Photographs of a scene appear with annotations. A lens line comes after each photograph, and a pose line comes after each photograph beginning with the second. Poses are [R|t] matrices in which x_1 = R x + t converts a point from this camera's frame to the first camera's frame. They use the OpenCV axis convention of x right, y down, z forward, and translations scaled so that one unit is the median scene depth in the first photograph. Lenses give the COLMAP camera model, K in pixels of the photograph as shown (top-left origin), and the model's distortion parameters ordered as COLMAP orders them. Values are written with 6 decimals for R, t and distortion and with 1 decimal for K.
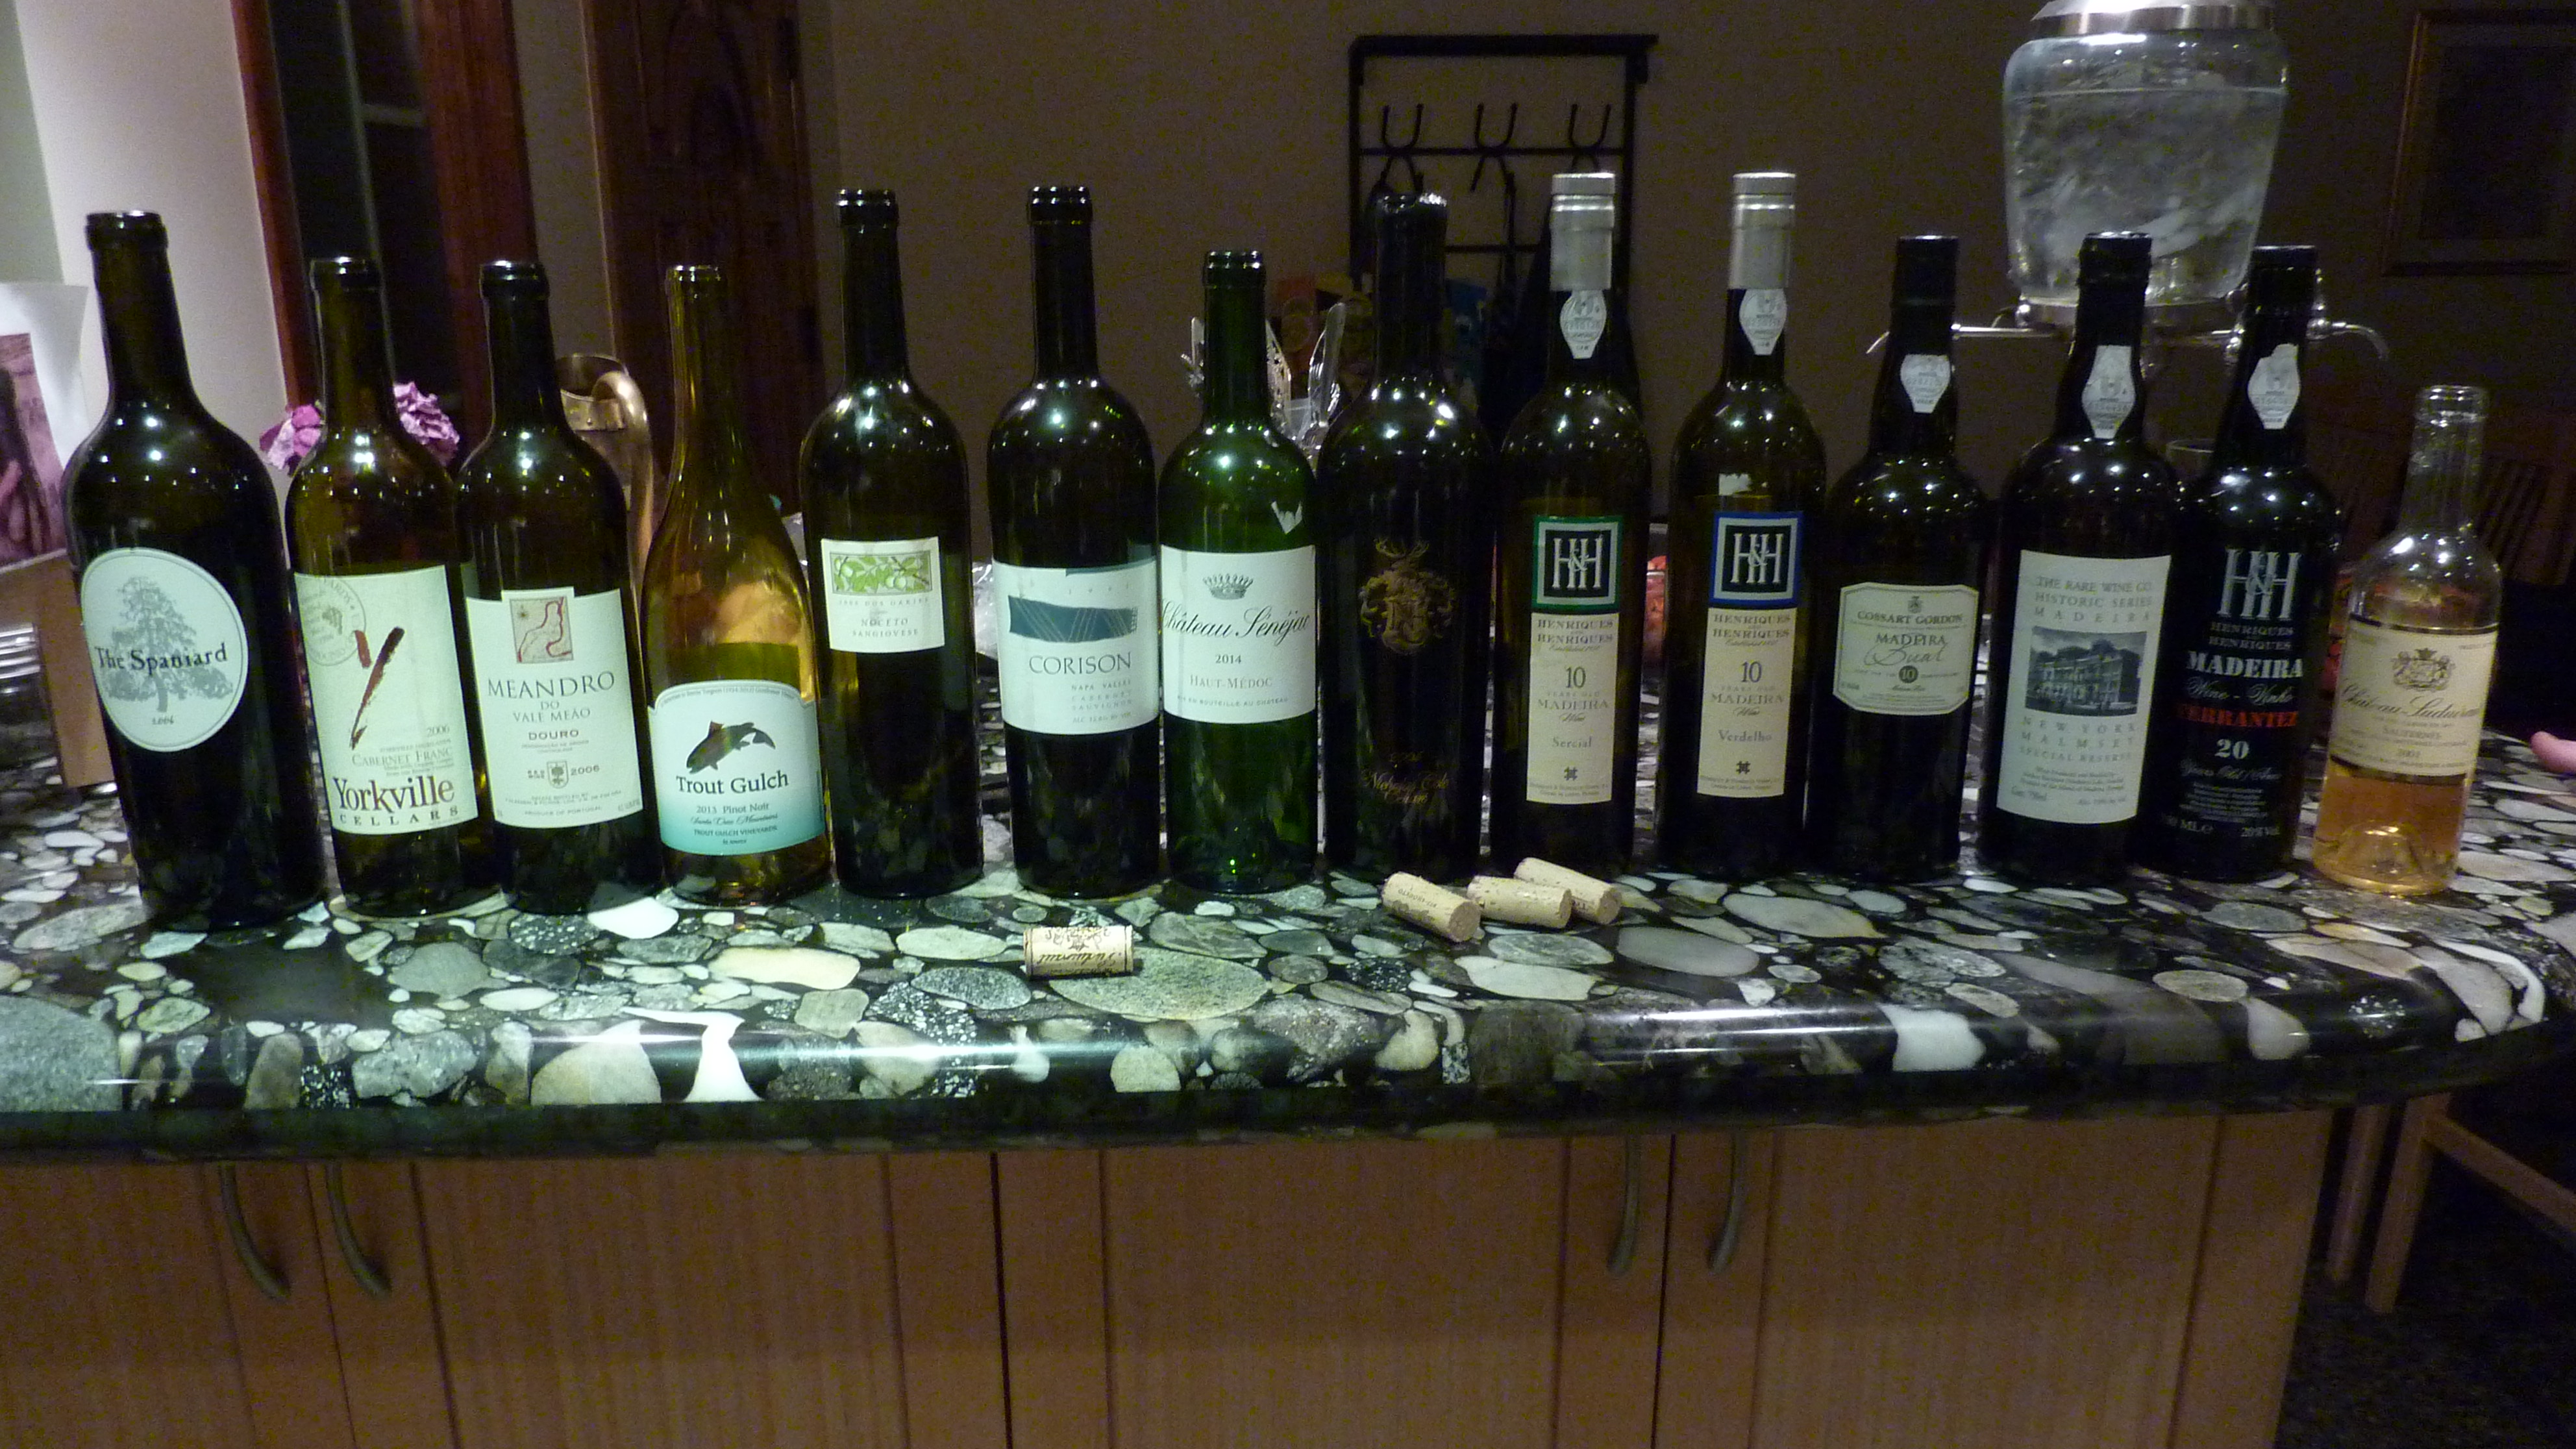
lens RADIAL K [[1928.3, 0, 1288.0], [0, 1928.3, 724.5], [0, 0, 1]] dist [-0.001239, -0.000552]
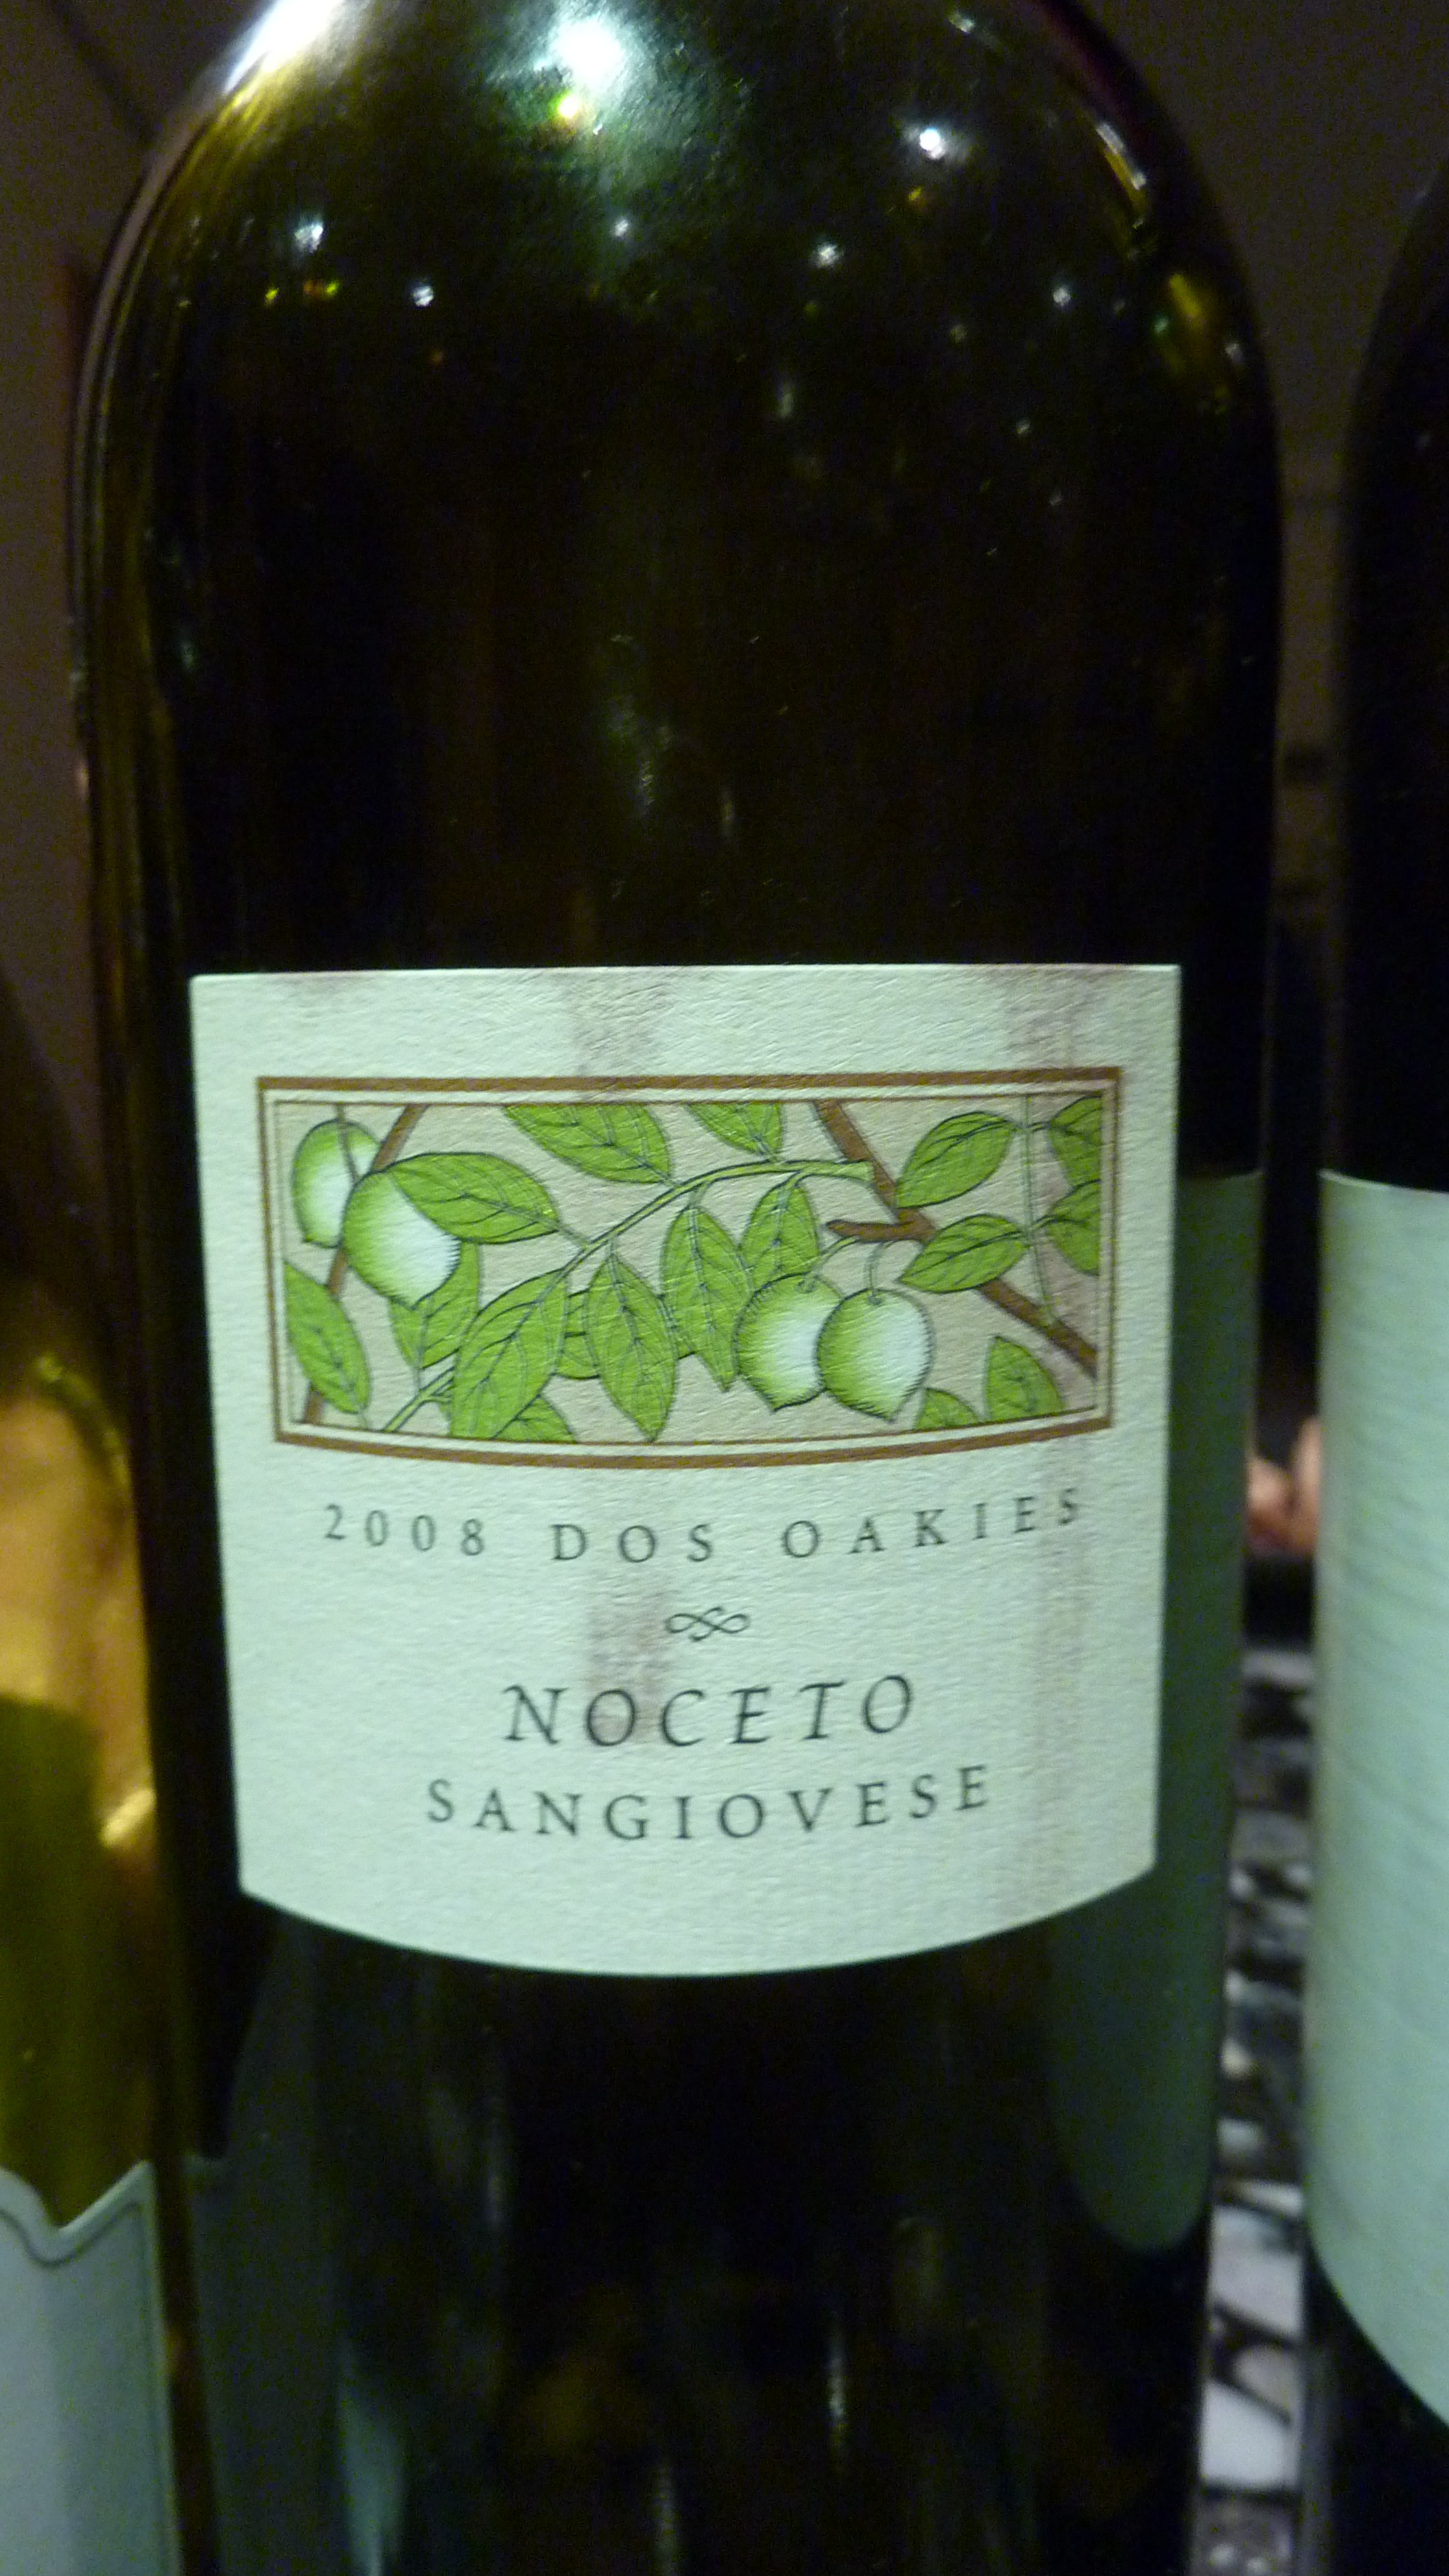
lens RADIAL K [[1928.3, 0, 724.5], [0, 1928.3, 1288.0], [0, 0, 1]] dist [-0.001239, -0.000552]
pose [[0.999801, -0.004266, 0.019502, -0.219949], [0.006897, 0.990565, -0.136871, -0.064763], [-0.018734, 0.136979, 0.990397, 0.926075]]
